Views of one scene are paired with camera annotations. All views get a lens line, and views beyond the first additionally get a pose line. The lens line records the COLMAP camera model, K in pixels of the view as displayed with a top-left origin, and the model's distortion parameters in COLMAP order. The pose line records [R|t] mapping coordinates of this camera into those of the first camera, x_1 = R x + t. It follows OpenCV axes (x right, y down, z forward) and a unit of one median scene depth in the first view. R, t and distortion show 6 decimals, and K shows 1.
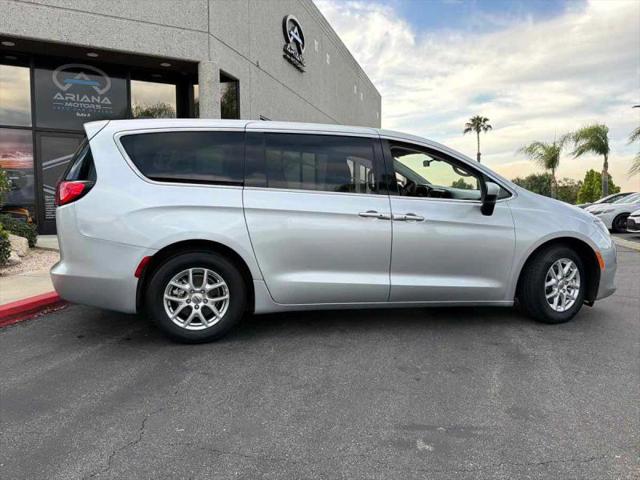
lens RADIAL K [[487.1, 0, 320.0], [0, 487.1, 240.0], [0, 0, 1]] dist [0.068762, -0.101237]
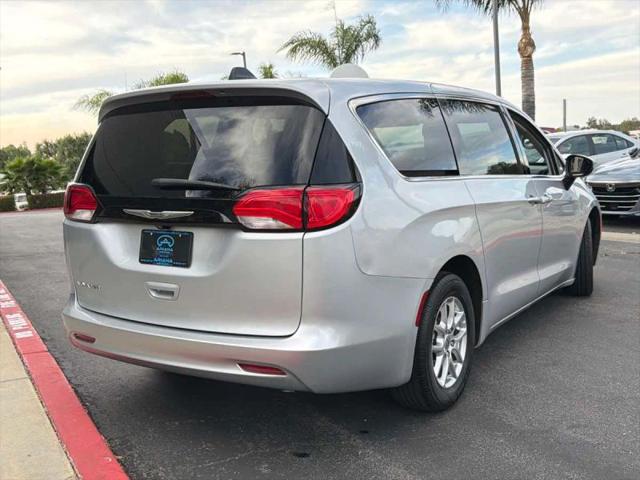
lens RADIAL K [[704.4, 0, 320.0], [0, 704.4, 240.0], [0, 0, 1]] dist [0.233733, -0.450975]
pose [[0.718120, -0.125117, 0.684580, -0.991351], [0.118656, 0.991315, 0.056709, -0.095171], [-0.685729, 0.040506, 0.726729, 0.361500]]
